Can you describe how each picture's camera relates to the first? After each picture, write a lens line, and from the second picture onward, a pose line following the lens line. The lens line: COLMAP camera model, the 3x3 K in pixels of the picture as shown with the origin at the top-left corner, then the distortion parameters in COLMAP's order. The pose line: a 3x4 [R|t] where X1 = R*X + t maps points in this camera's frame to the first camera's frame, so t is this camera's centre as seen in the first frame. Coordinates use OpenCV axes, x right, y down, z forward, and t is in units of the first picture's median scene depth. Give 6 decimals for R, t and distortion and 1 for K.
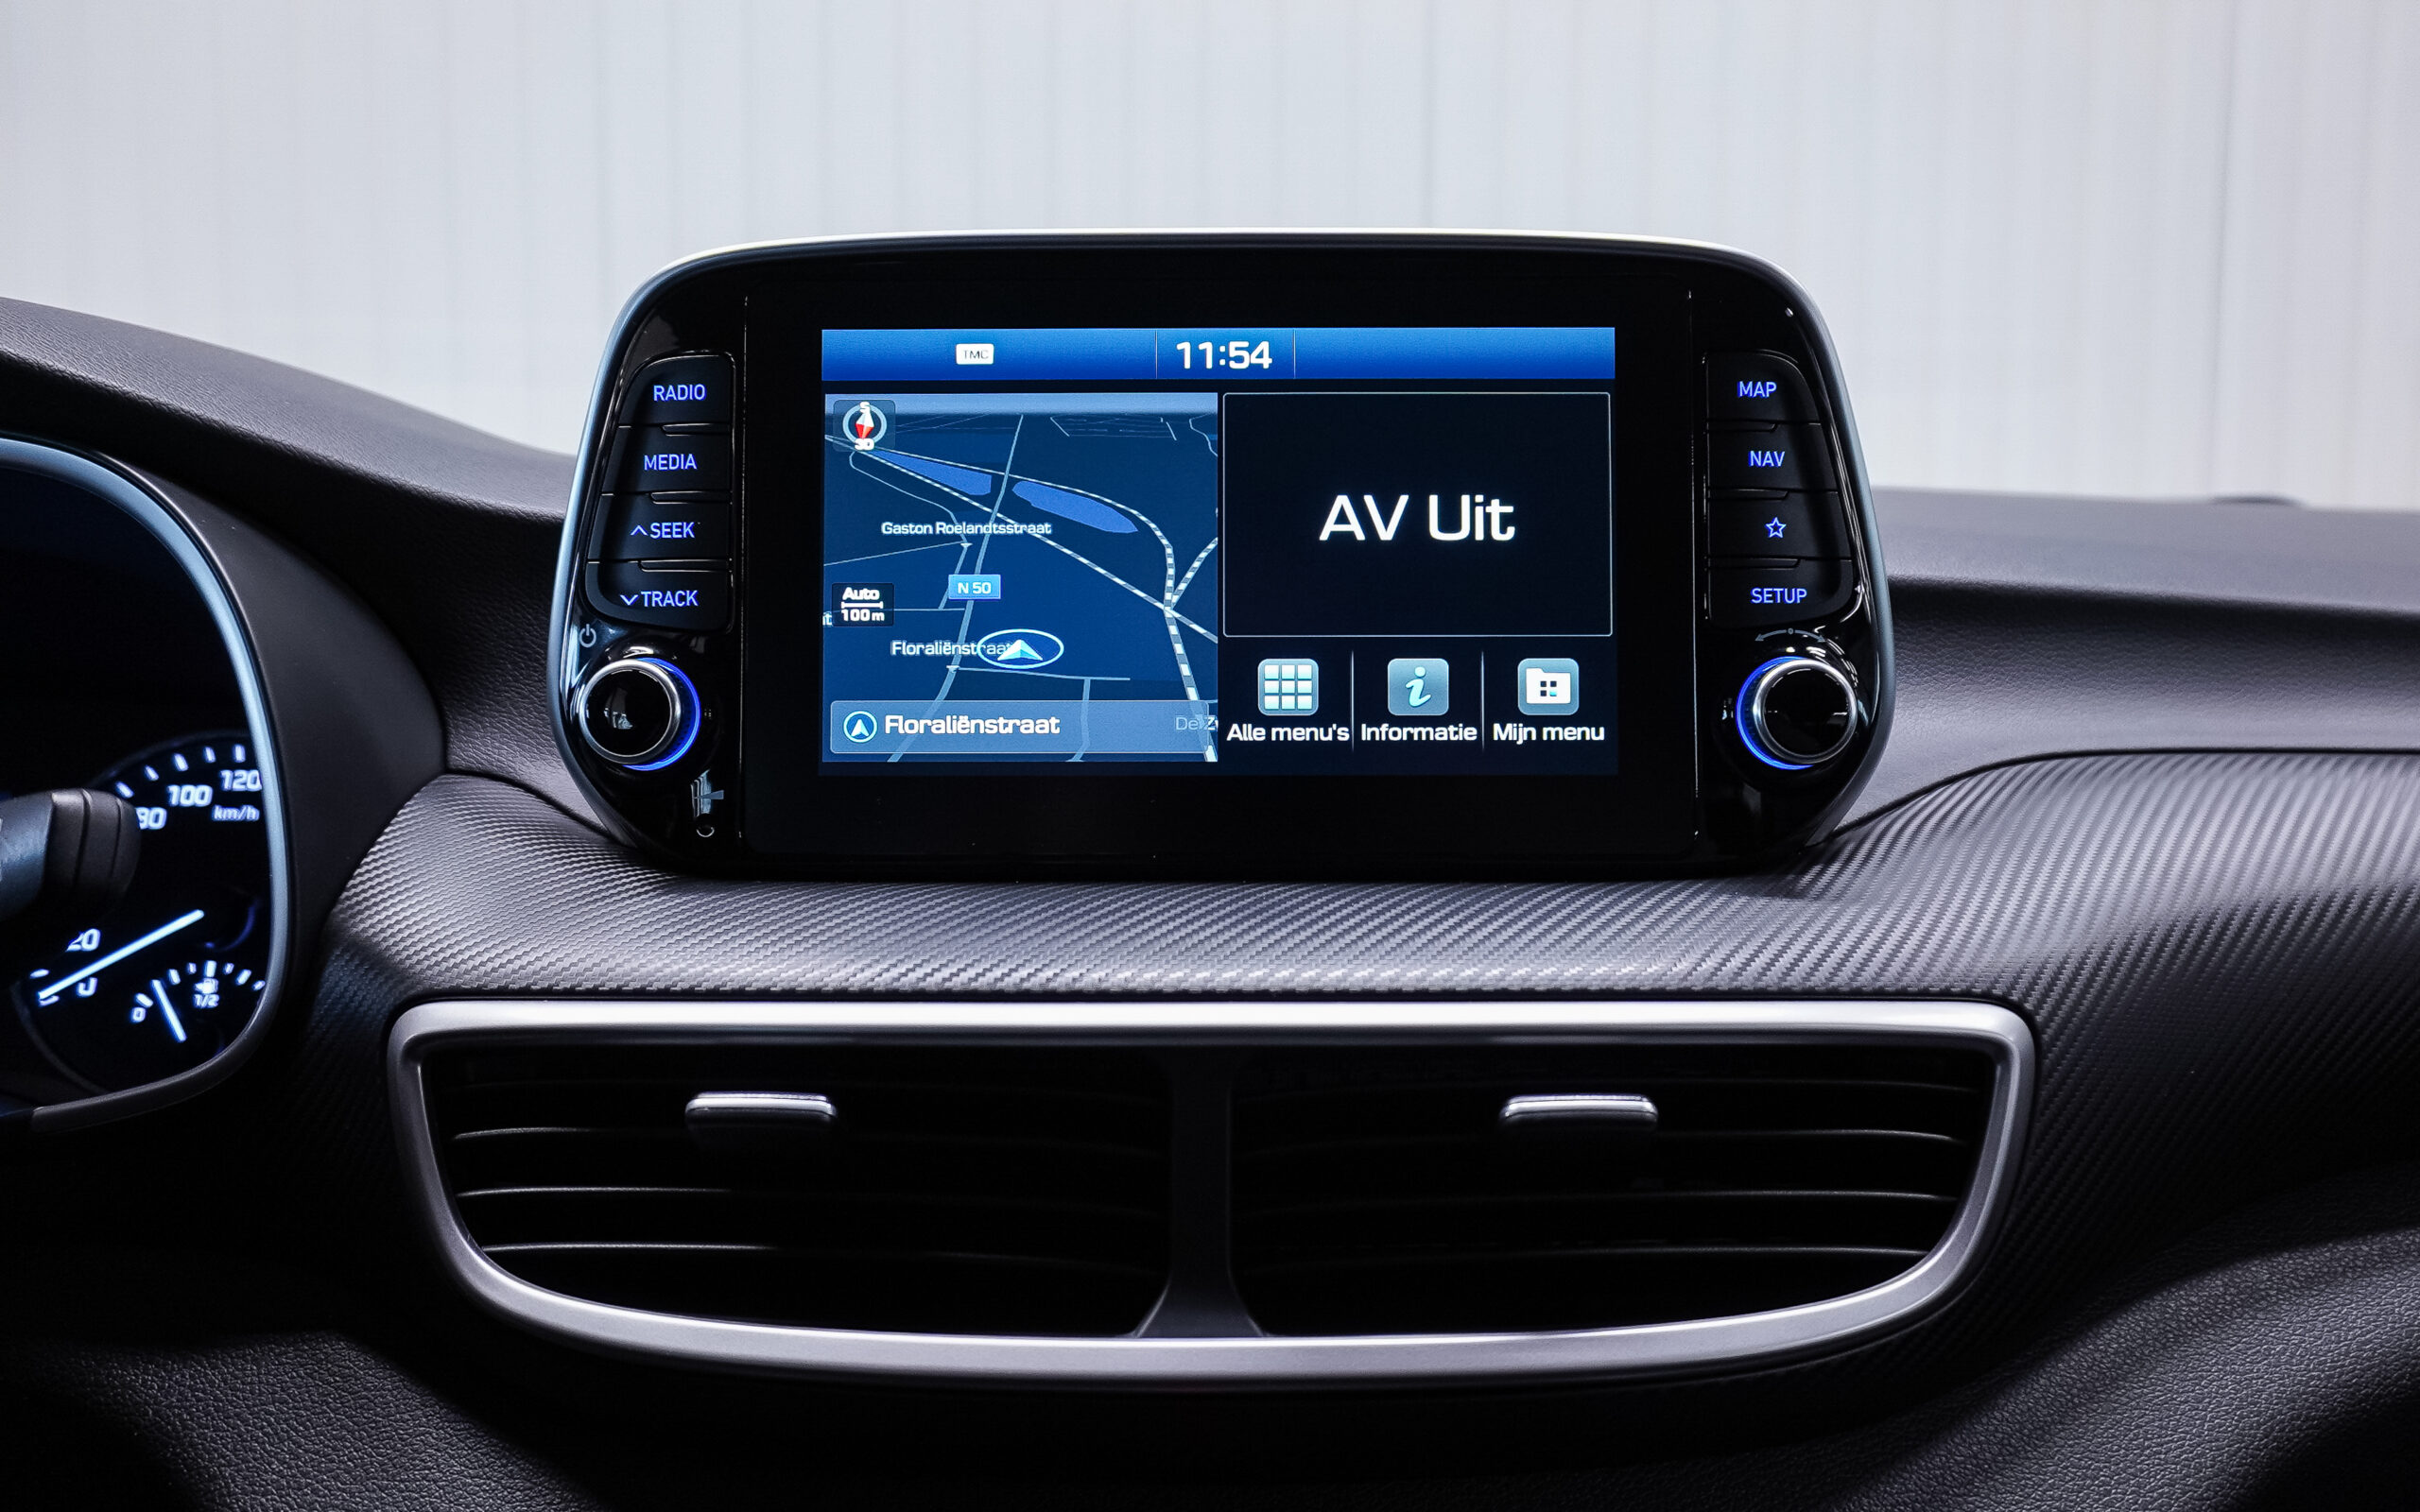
lens RADIAL K [[1782.3, 0, 1235.2], [0, 1782.3, 700.4], [0, 0, 1]] dist [-0.029569, 0.004985]
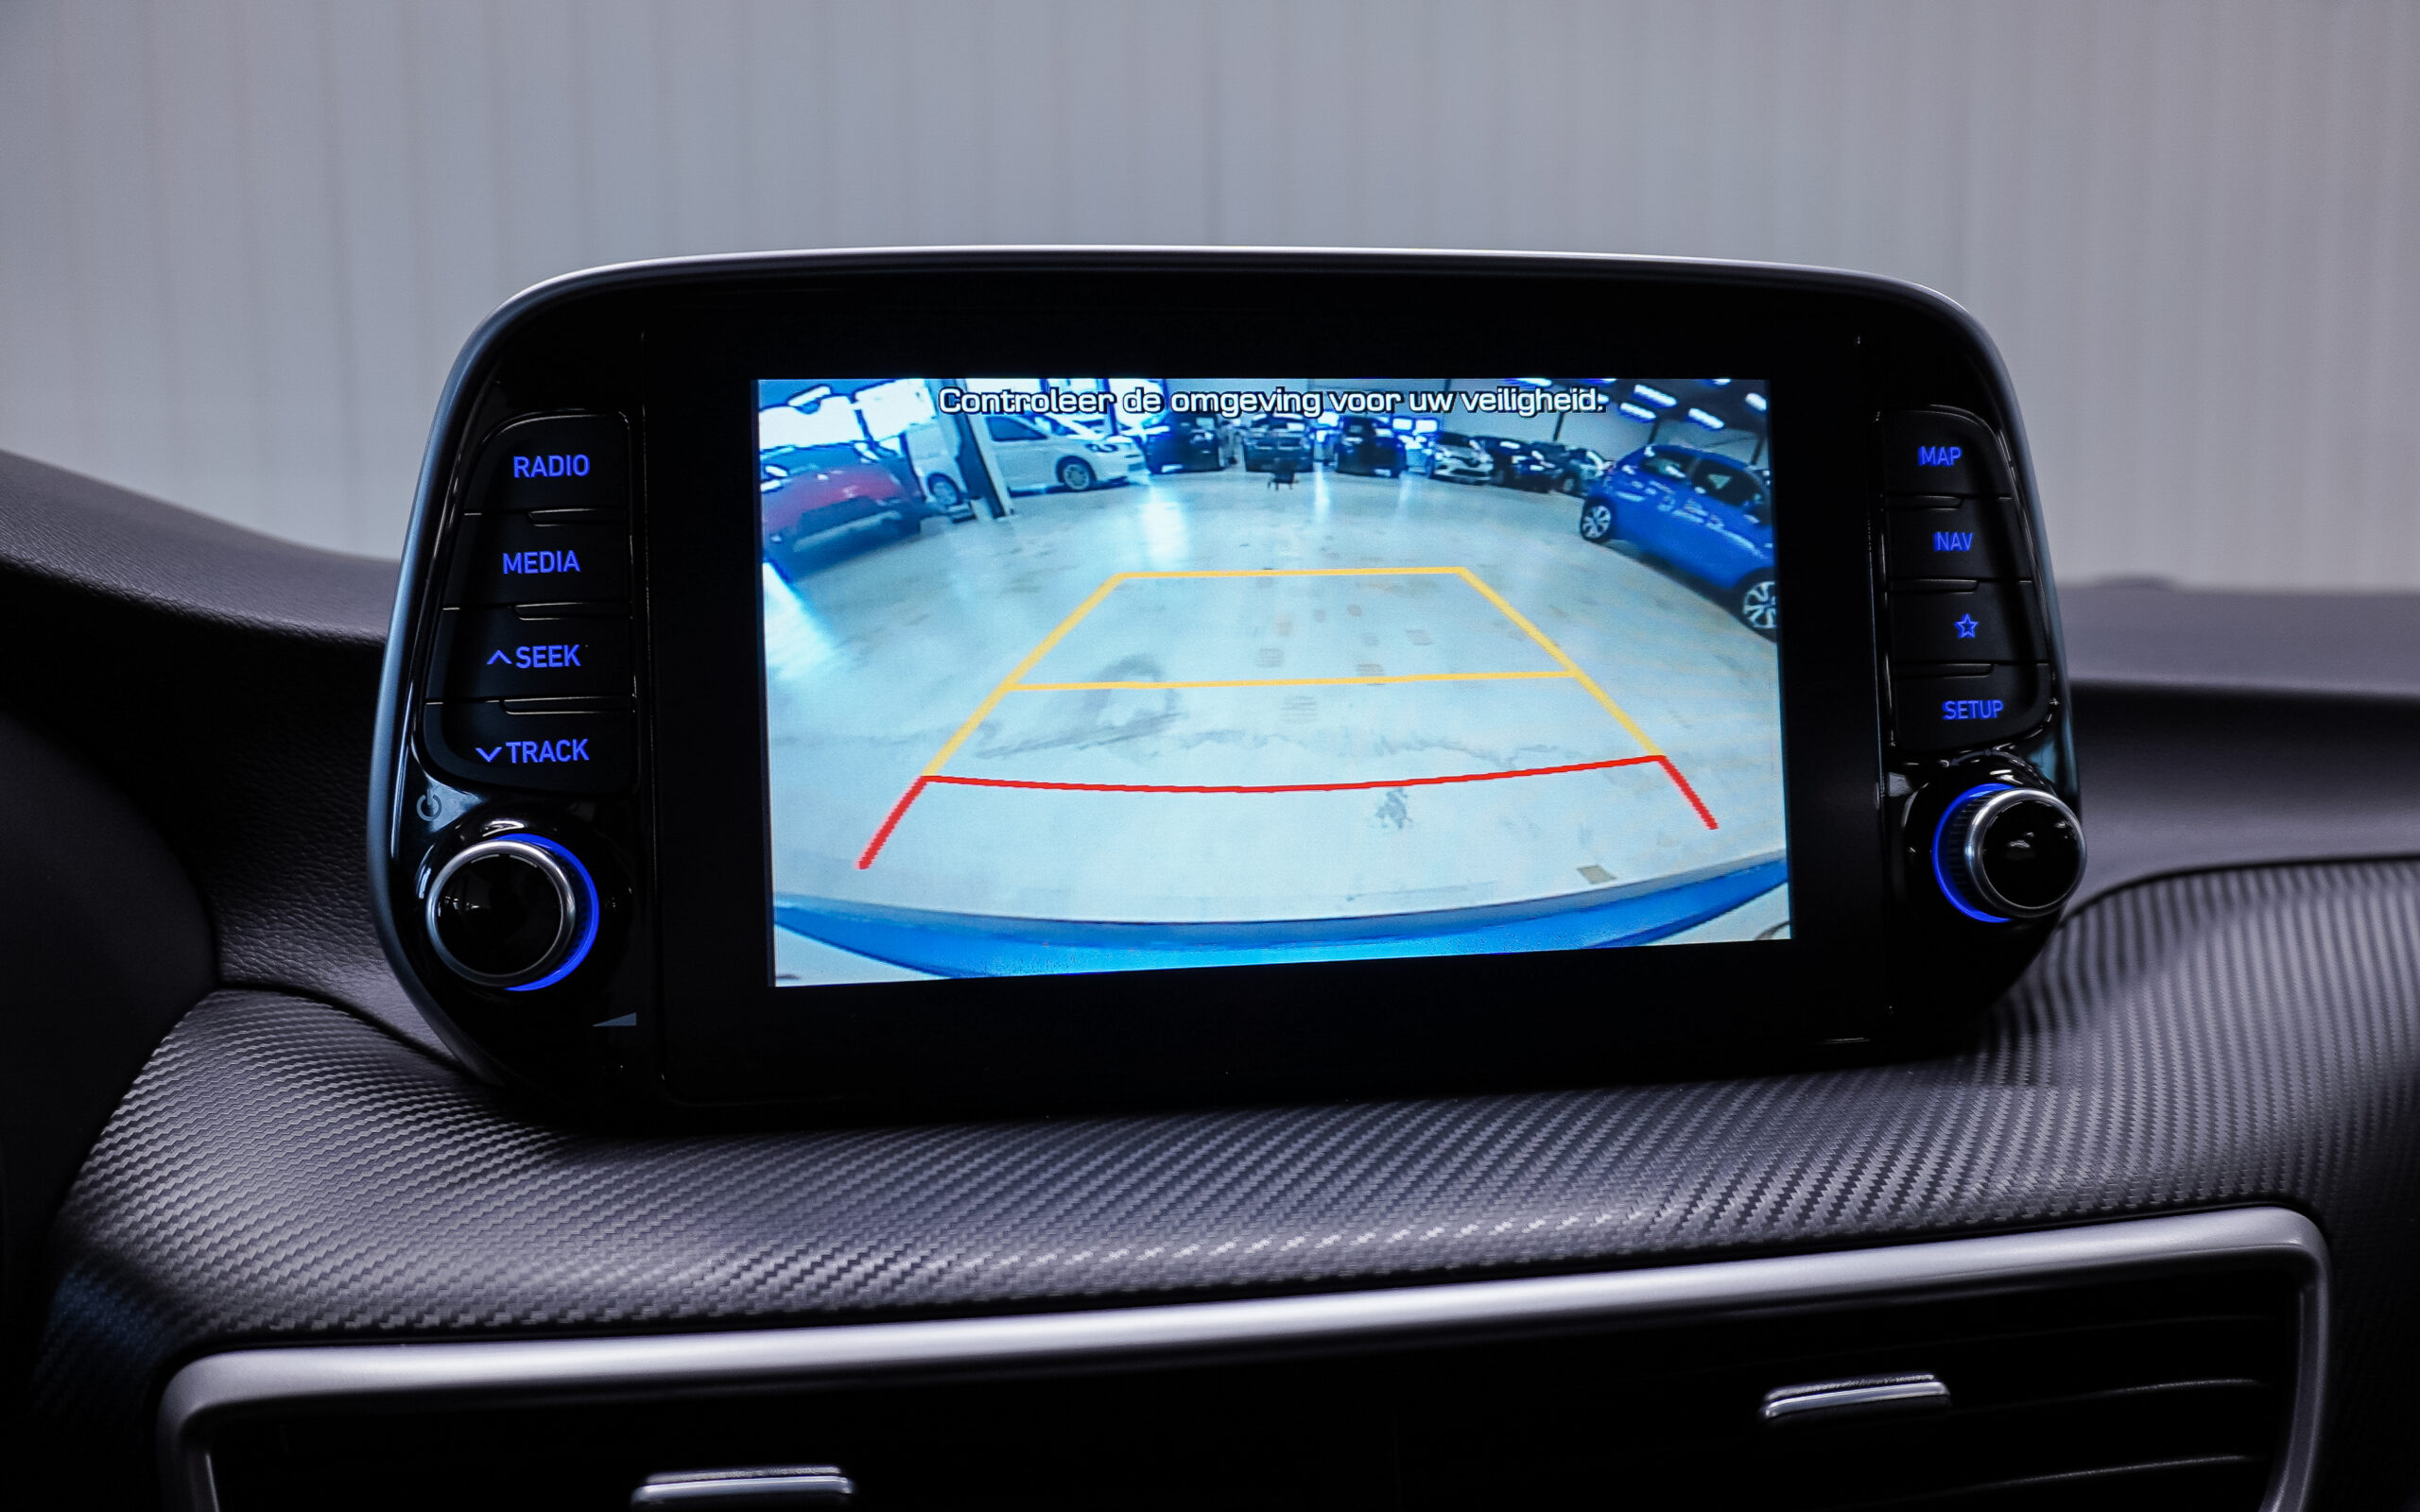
lens RADIAL K [[1718.2, 0, 1232.8], [0, 1718.2, 797.0], [0, 0, 1]] dist [-0.032733, 0.019300]
pose [[0.989533, -0.031645, 0.140791, -0.140776], [0.030259, 0.999470, 0.011979, -0.038476], [-0.141096, -0.007594, 0.989967, 0.270955]]
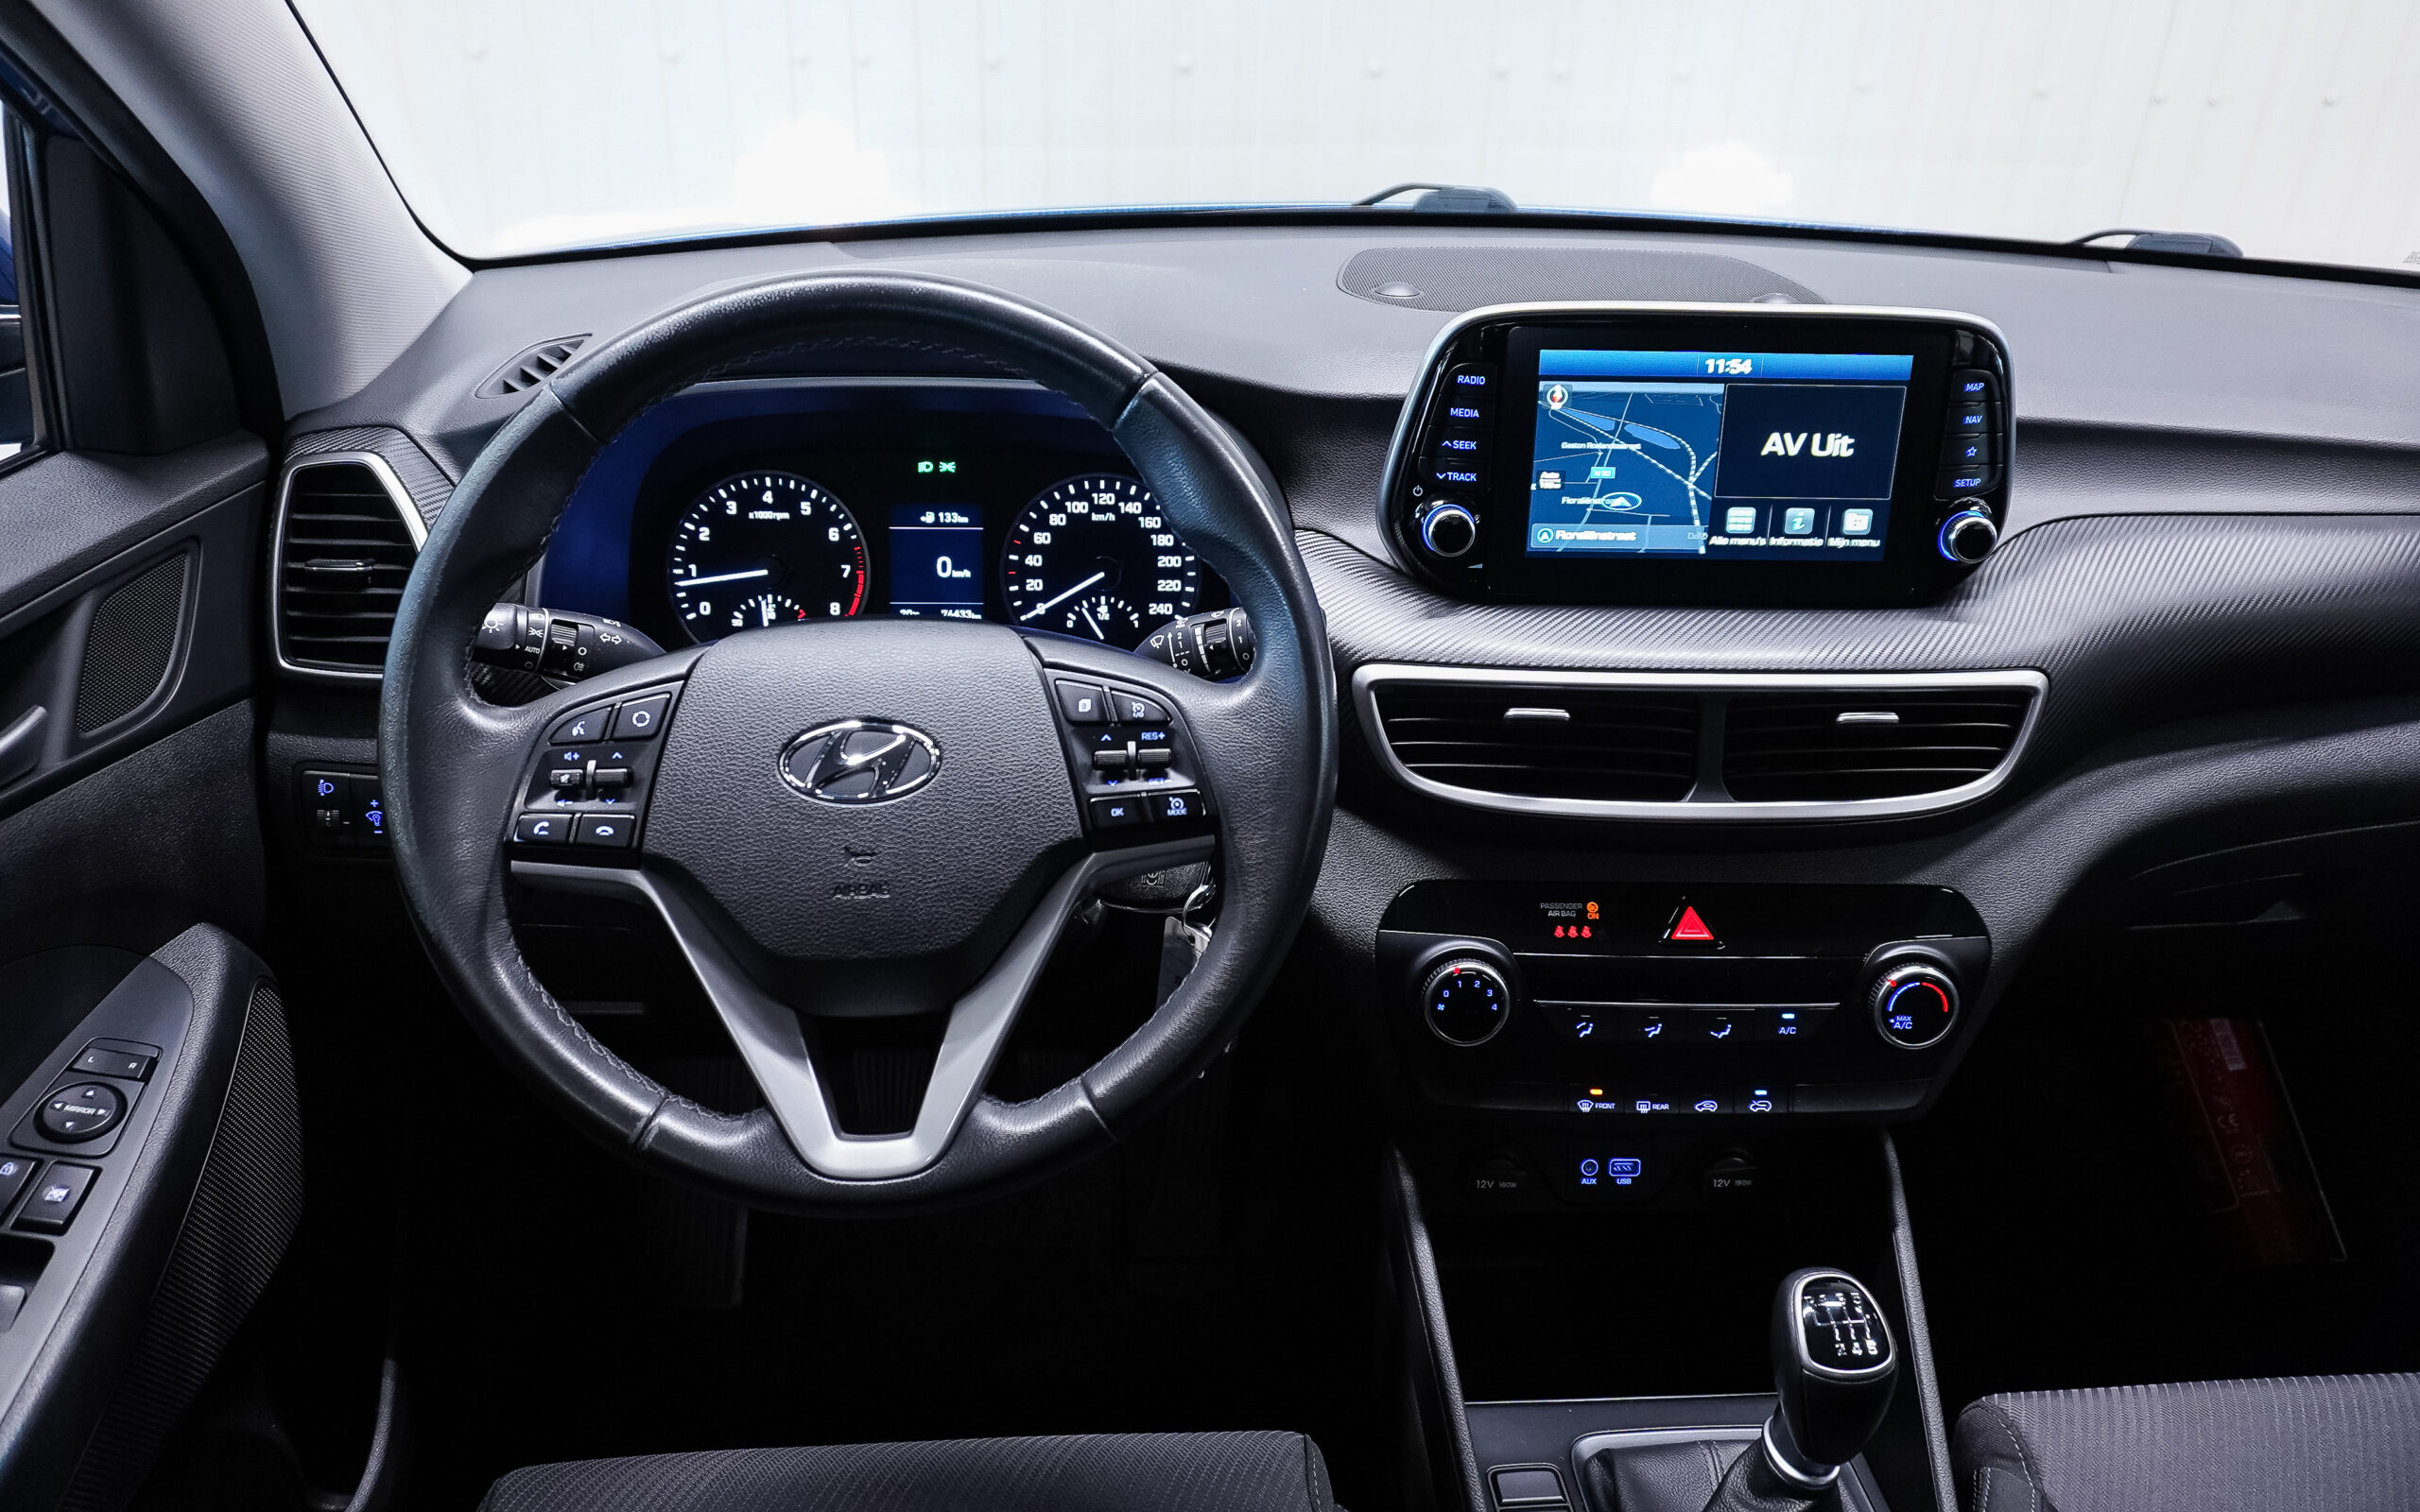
lens RADIAL K [[1660.7, 0, 1199.6], [0, 1660.7, 705.7], [0, 0, 1]] dist [-0.031922, 0.001709]
pose [[0.999716, 0.008153, 0.022386, -0.677531], [-0.015506, 0.936044, 0.351542, -0.498206], [-0.018089, -0.351789, 0.935904, -0.971049]]
